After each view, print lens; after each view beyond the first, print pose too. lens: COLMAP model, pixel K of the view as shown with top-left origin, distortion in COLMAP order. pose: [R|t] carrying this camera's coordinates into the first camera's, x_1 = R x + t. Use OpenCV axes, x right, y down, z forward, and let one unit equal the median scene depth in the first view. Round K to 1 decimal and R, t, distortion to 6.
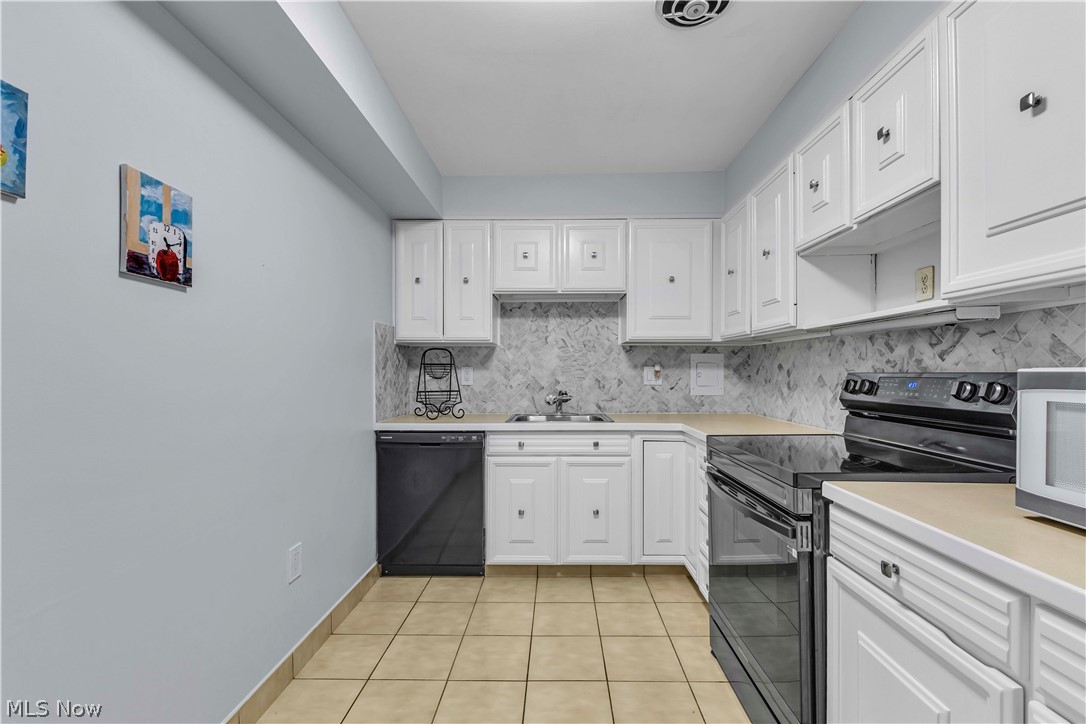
lens RADIAL K [[471.6, 0, 548.2], [0, 471.6, 373.1], [0, 0, 1]] dist [0.008743, -0.001980]
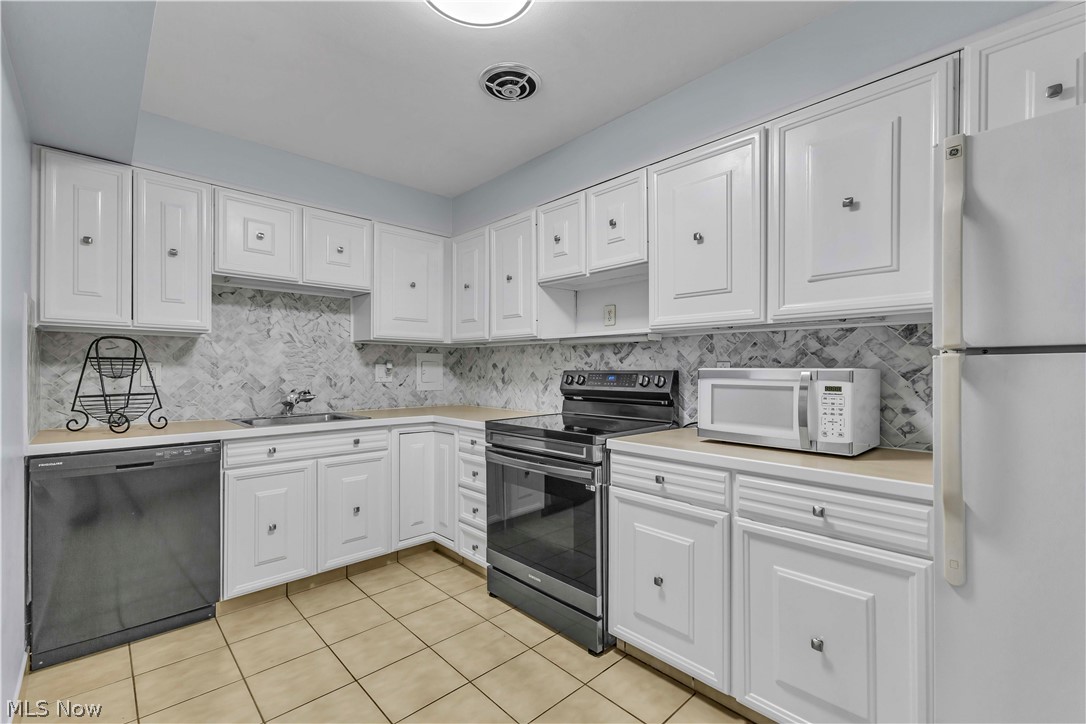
lens RADIAL K [[471.6, 0, 541.4], [0, 471.6, 366.3], [0, 0, 1]] dist [0.008743, -0.001980]
pose [[0.716797, 0.007587, 0.697241, -0.417070], [-0.000824, 0.999949, -0.010034, 0.001354], [-0.697282, 0.006618, 0.716767, 0.011935]]
